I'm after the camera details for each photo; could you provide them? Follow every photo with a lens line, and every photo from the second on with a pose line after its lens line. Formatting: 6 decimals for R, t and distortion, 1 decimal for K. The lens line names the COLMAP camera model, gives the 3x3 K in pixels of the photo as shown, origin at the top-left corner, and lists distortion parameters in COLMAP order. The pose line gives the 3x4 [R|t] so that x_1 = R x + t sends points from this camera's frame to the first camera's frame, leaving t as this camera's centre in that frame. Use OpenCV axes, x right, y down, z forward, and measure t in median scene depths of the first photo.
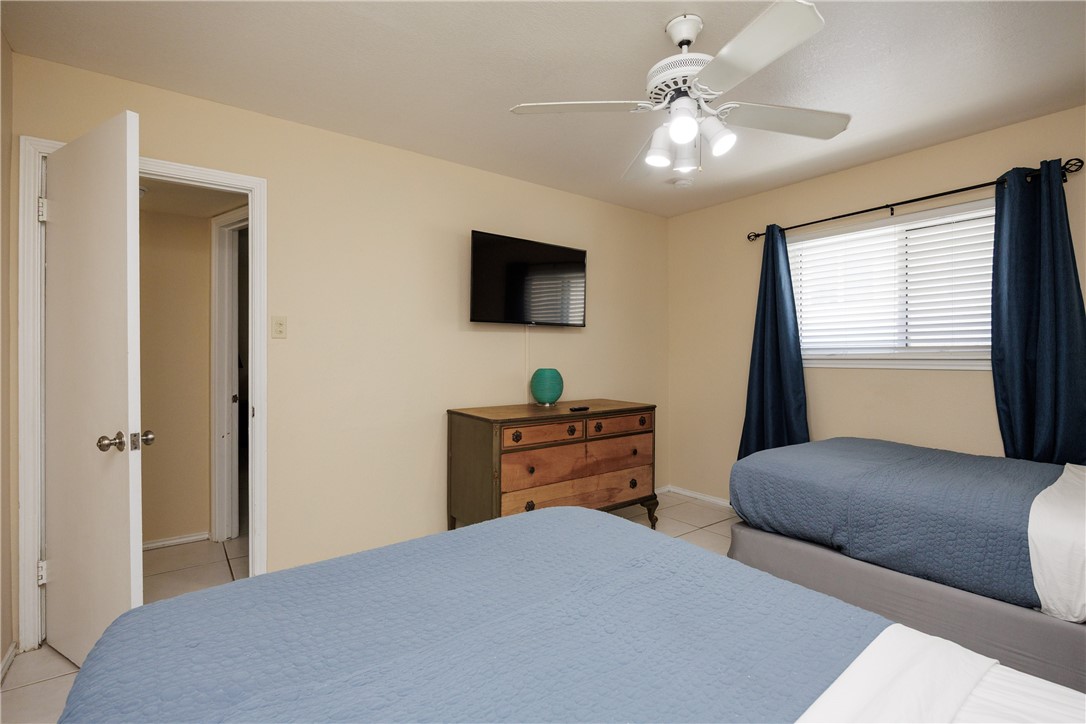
lens RADIAL K [[492.6, 0, 543.4], [0, 492.6, 360.6], [0, 0, 1]] dist [-0.006789, -0.000659]
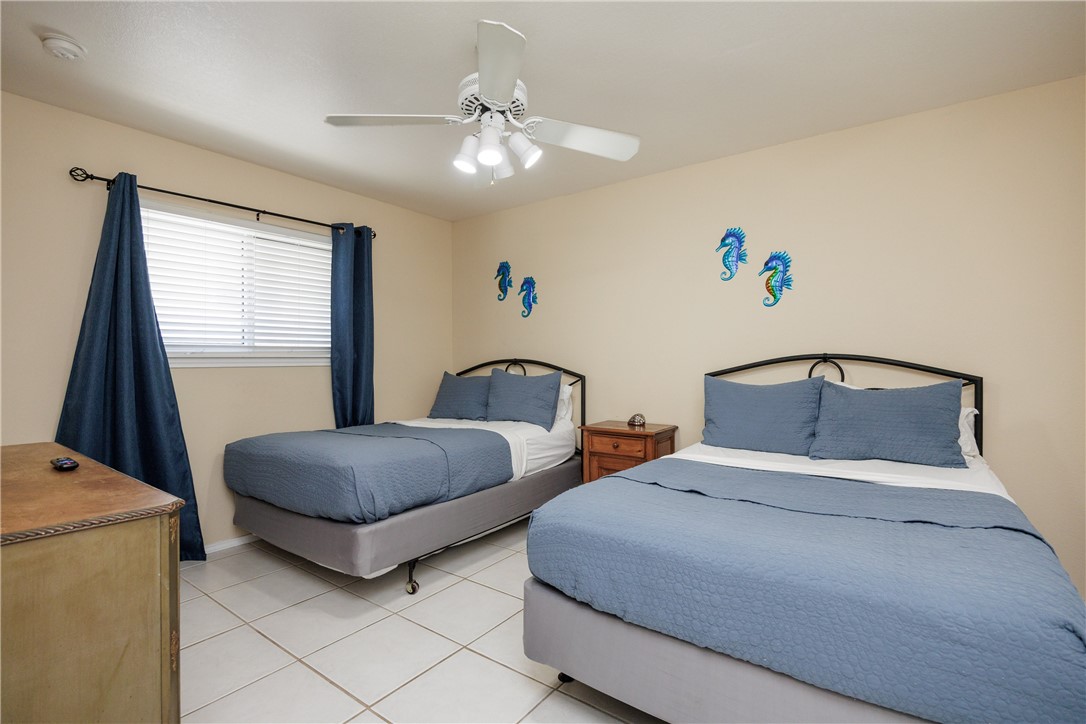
lens RADIAL K [[510.7, 0, 546.0], [0, 510.7, 366.6], [0, 0, 1]] dist [0.000332, -0.000095]
pose [[-0.287521, -0.017158, 0.957621, -0.577207], [0.007336, 0.999771, 0.020116, -0.001385], [-0.957746, 0.012809, -0.287330, 0.810585]]
